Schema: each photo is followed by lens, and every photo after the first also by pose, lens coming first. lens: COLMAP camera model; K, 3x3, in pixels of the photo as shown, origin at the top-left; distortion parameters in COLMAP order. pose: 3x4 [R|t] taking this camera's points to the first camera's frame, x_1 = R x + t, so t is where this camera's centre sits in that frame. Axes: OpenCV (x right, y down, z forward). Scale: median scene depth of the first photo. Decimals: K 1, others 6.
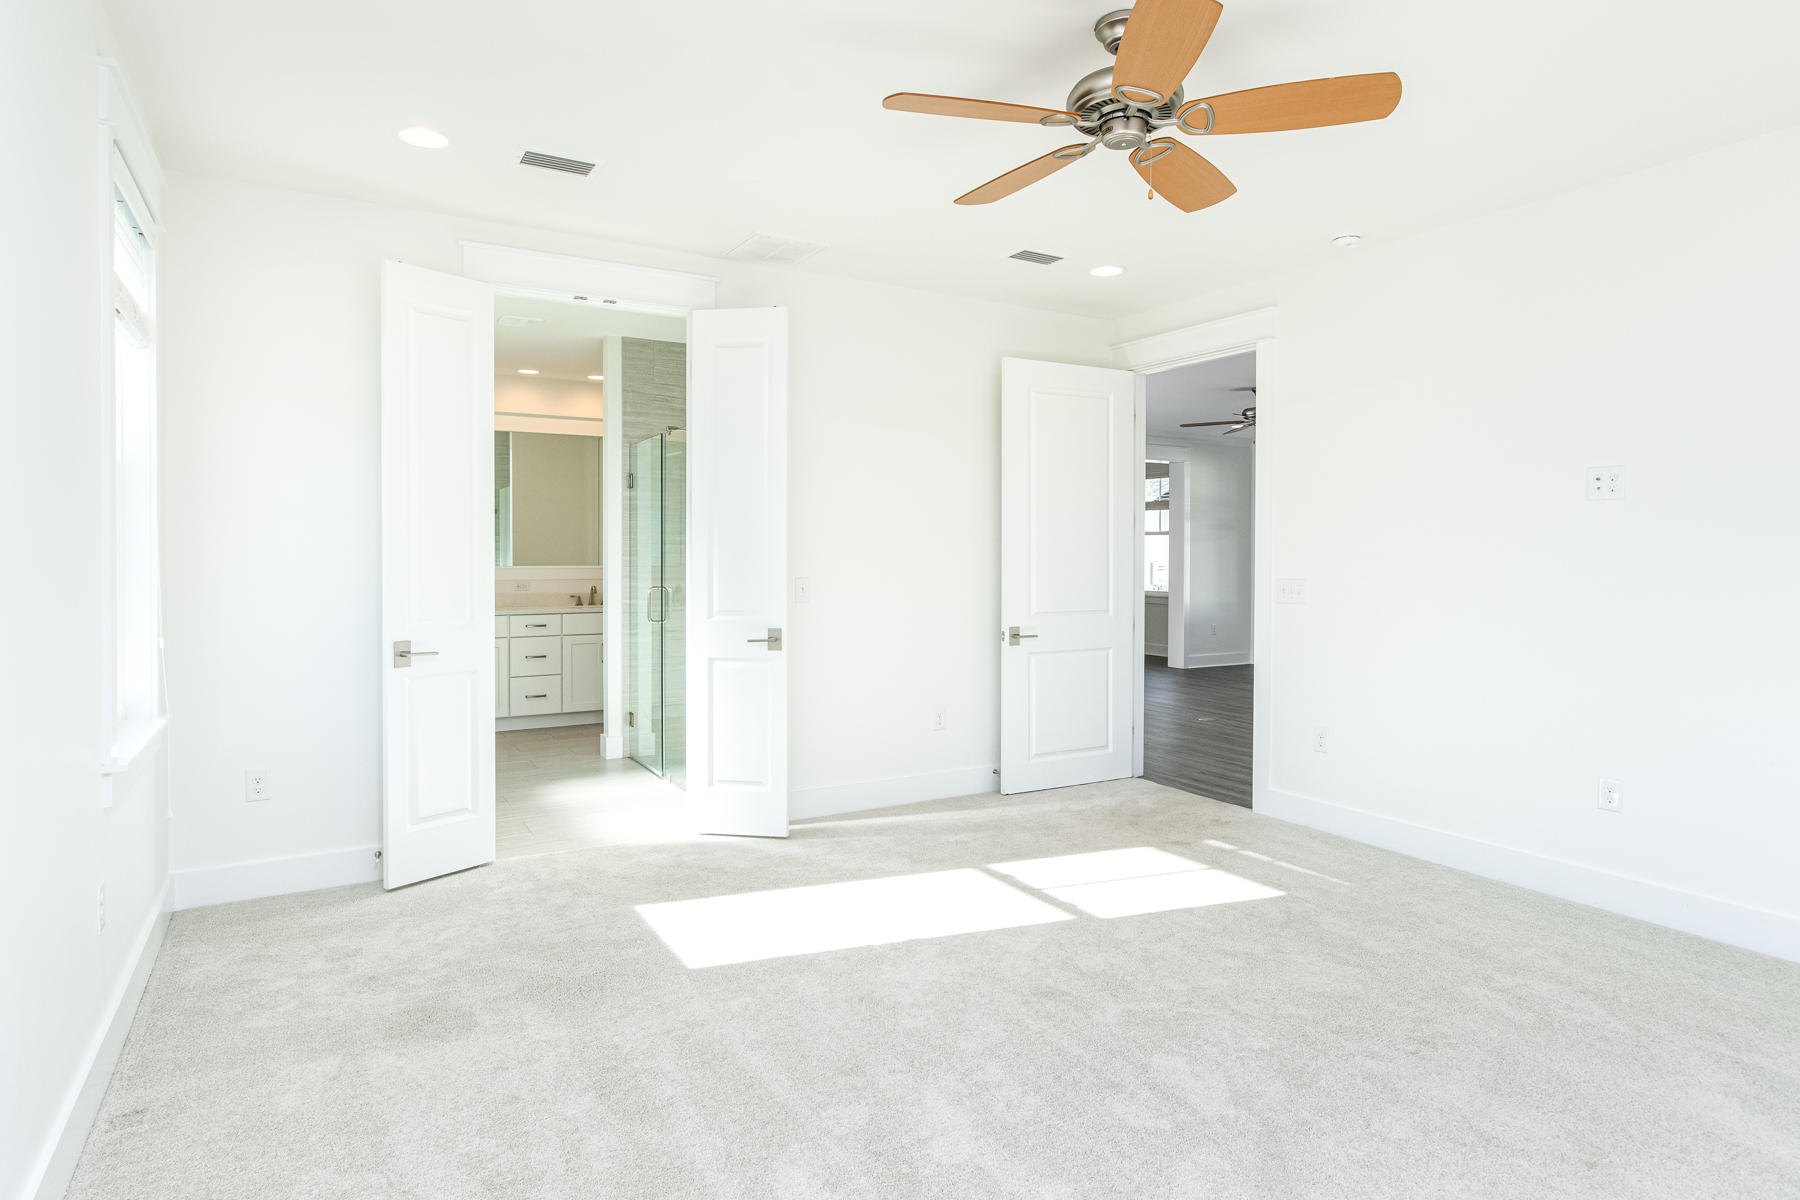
lens RADIAL K [[996.5, 0, 899.3], [0, 996.5, 582.8], [0, 0, 1]] dist [0.000263, -0.001336]
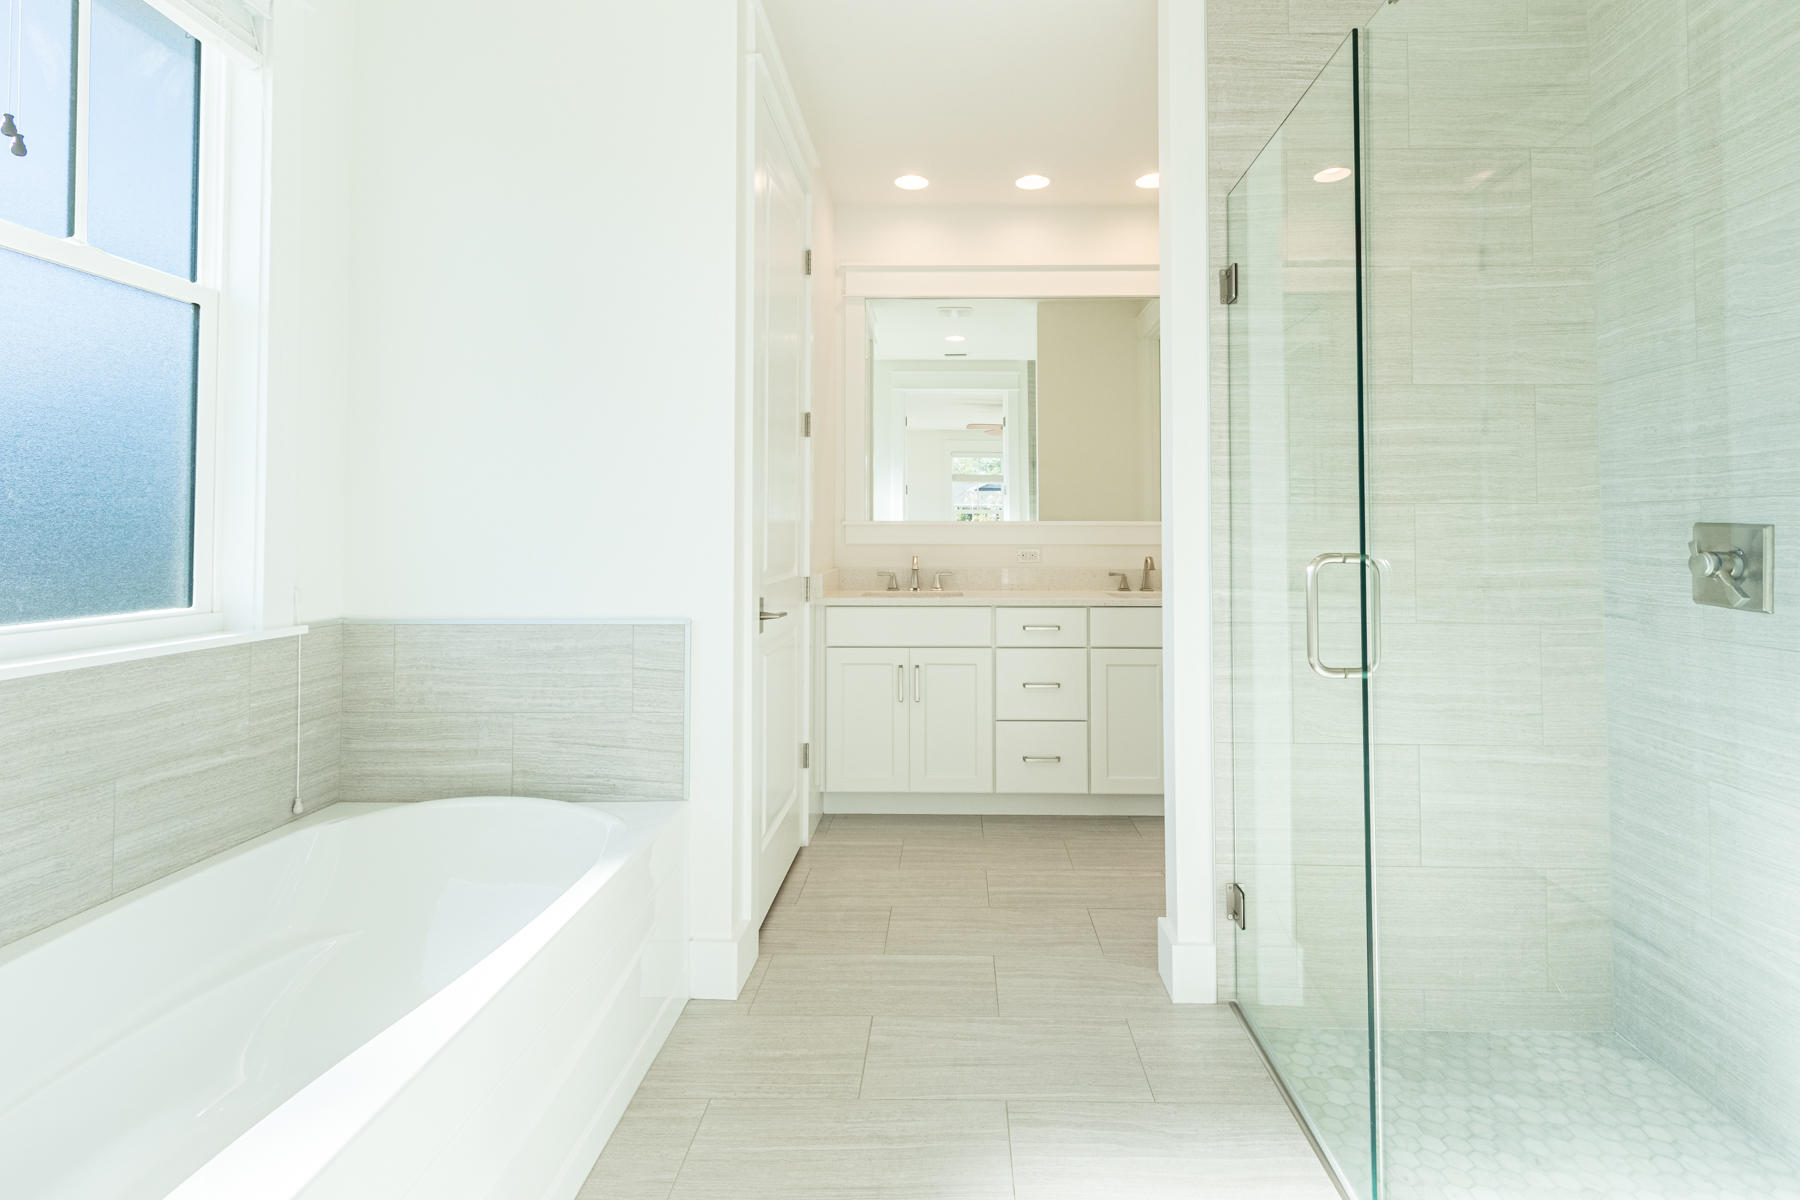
lens RADIAL K [[846.9, 0, 921.0], [0, 846.9, 511.2], [0, 0, 1]] dist [-0.001218, 0.003231]
pose [[0.841170, -0.022132, -0.540318, -0.192196], [-0.008736, 0.998476, -0.054500, 0.005499], [0.540701, 0.050564, 0.839694, 0.654171]]
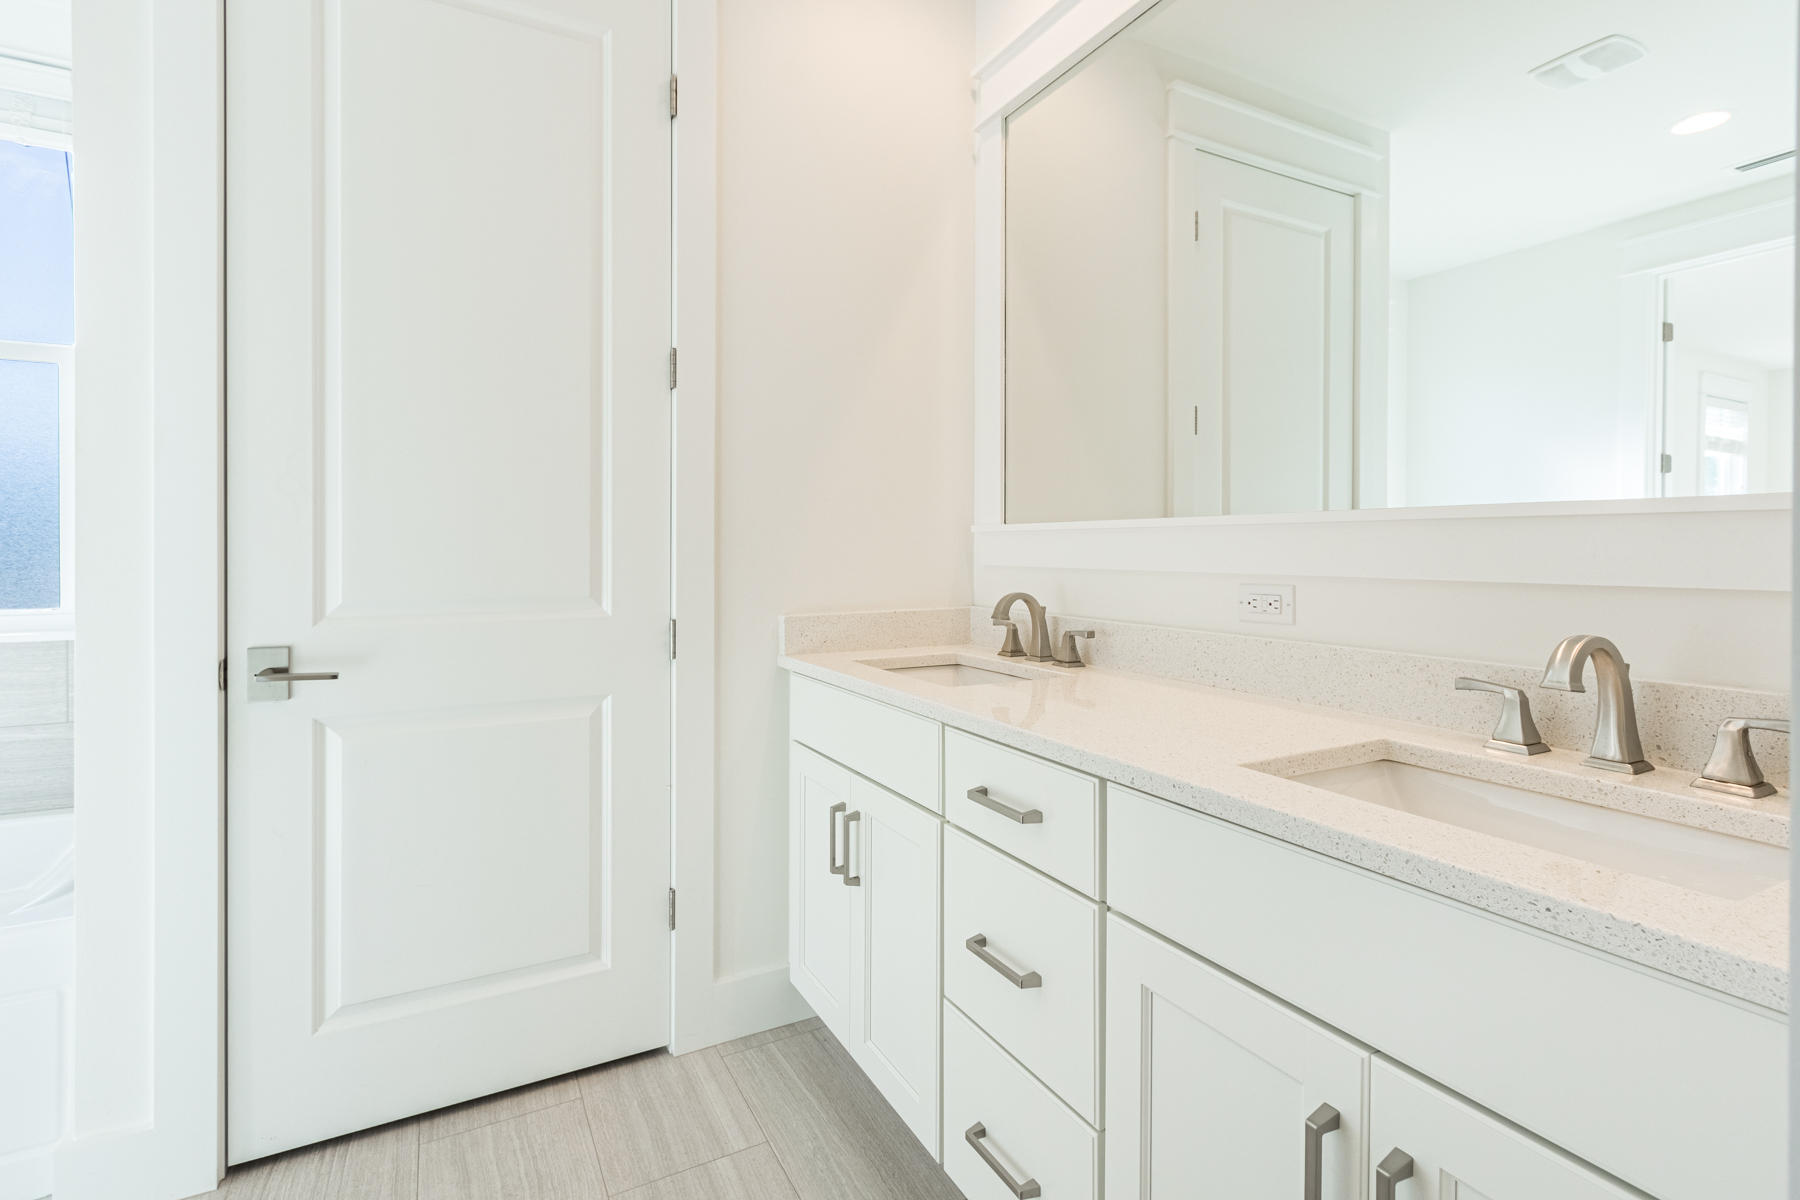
lens RADIAL K [[846.9, 0, 877.7], [0, 846.9, 551.3], [0, 0, 1]] dist [-0.001218, 0.003231]
pose [[-0.050215, 0.001855, -0.998737, -0.220260], [-0.026798, 0.999636, 0.003205, -0.008004], [0.998379, 0.026925, -0.050147, 1.099037]]
